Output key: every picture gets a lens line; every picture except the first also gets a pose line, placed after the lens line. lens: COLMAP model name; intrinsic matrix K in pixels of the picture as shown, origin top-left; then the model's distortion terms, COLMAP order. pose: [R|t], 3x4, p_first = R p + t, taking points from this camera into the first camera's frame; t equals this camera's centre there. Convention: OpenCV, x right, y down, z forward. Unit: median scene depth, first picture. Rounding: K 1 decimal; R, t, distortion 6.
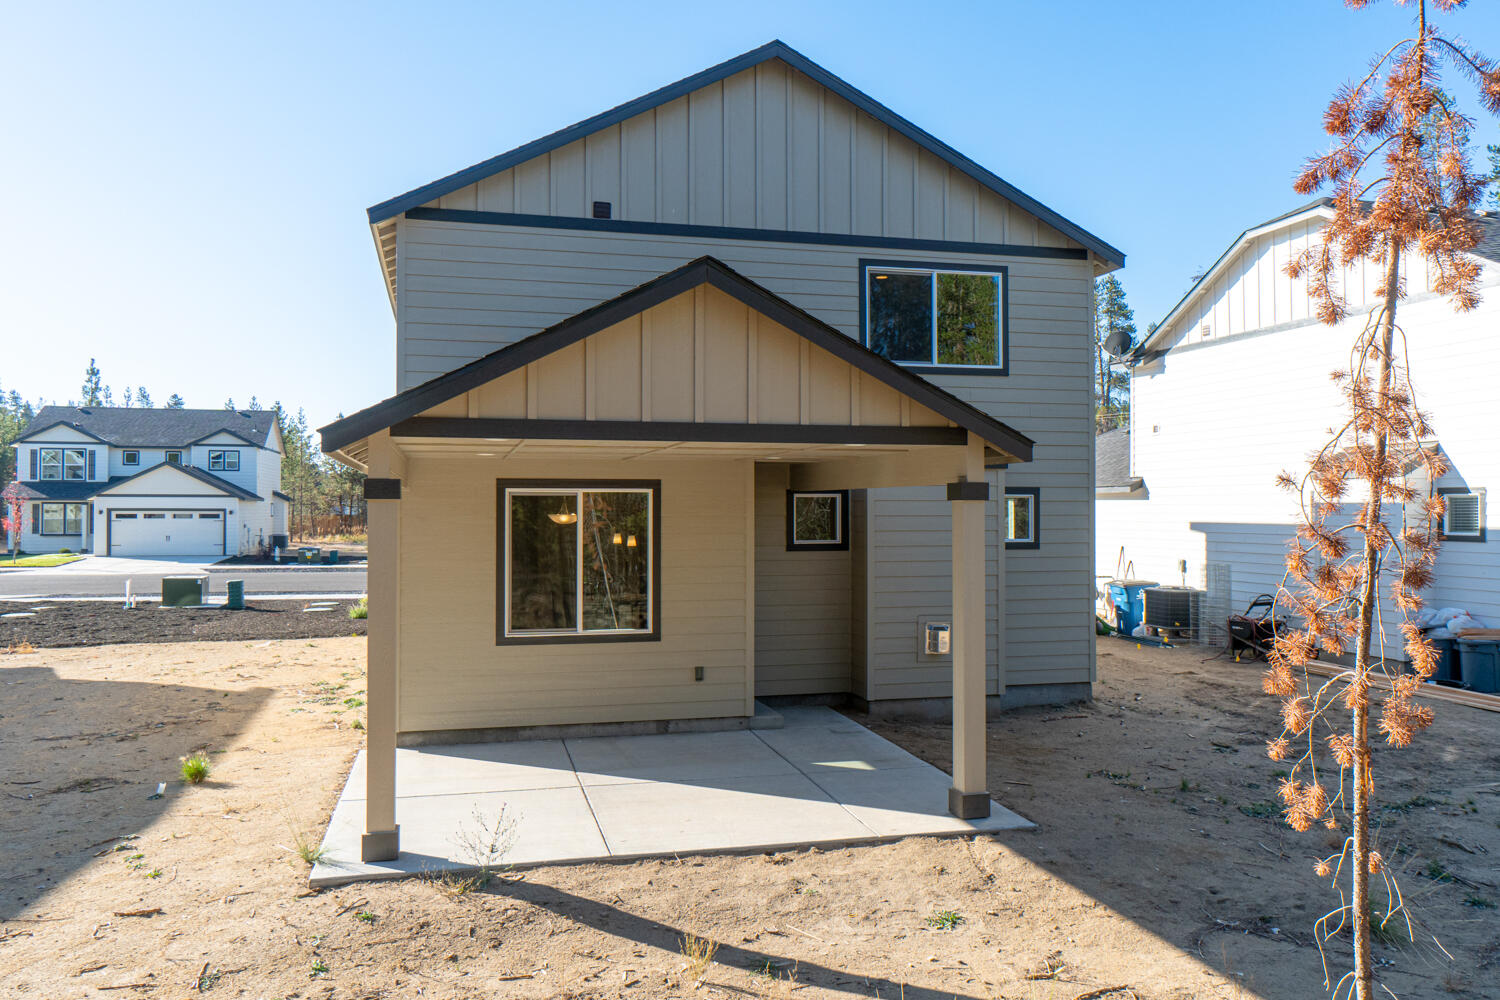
lens RADIAL K [[1146.5, 0, 750.2], [0, 1146.5, 498.0], [0, 0, 1]] dist [0.000915, -0.001188]
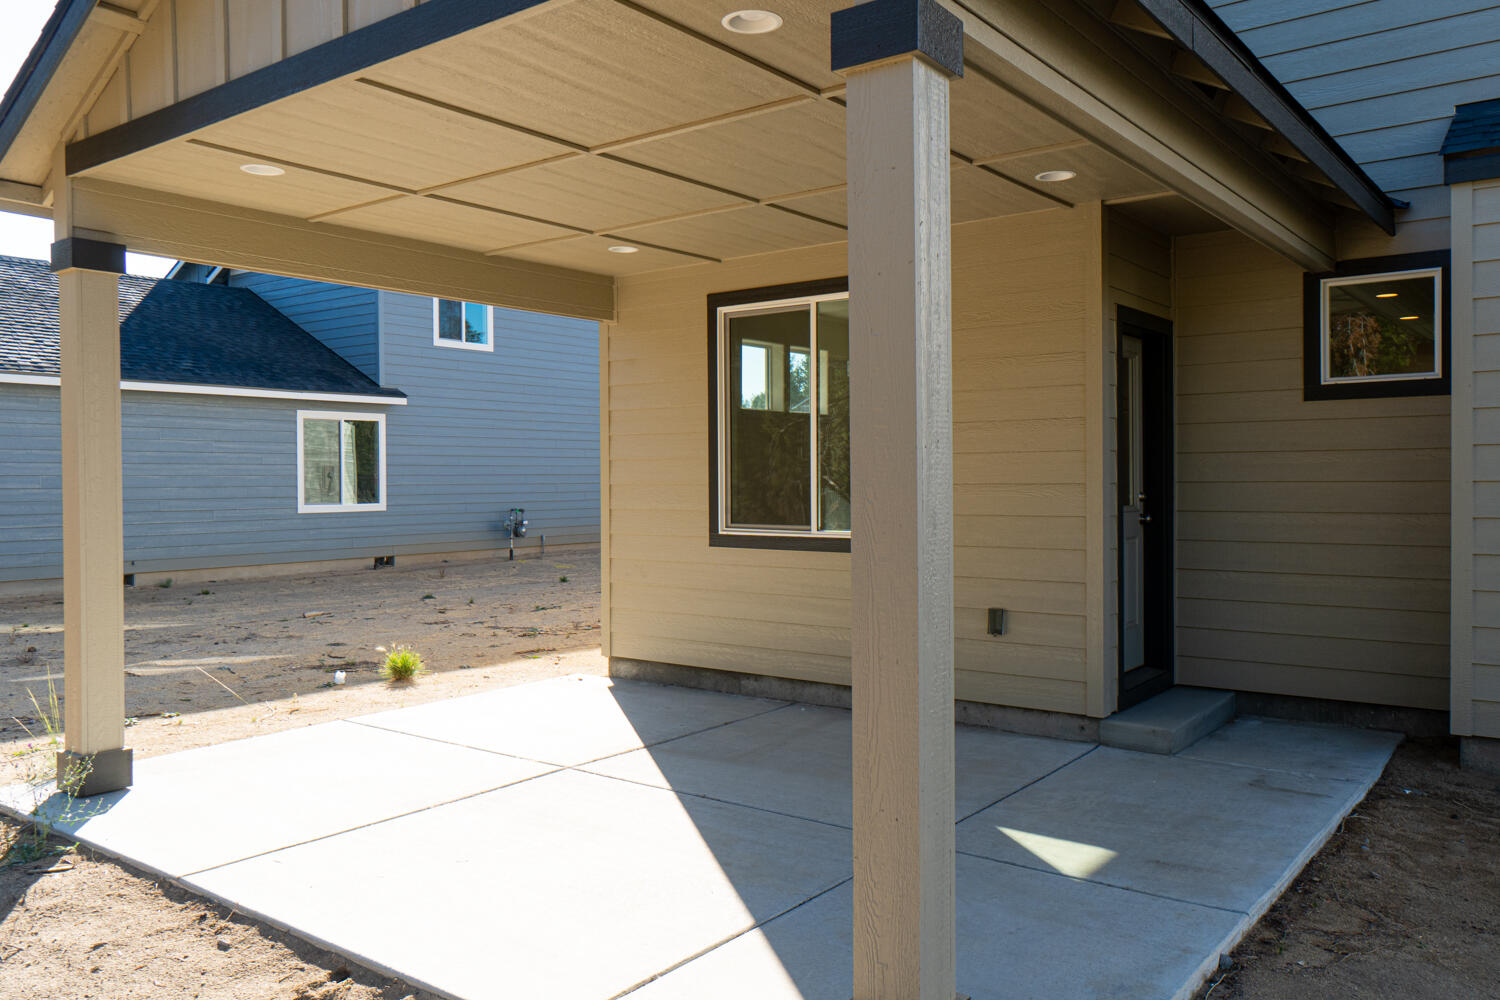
lens RADIAL K [[1146.5, 0, 749.8], [0, 1146.5, 499.2], [0, 0, 1]] dist [0.000915, -0.001188]
pose [[0.619004, 0.008987, -0.785337, 0.312883], [0.010241, 0.999757, 0.019513, 0.087816], [0.785321, -0.020121, 0.618761, 0.600698]]
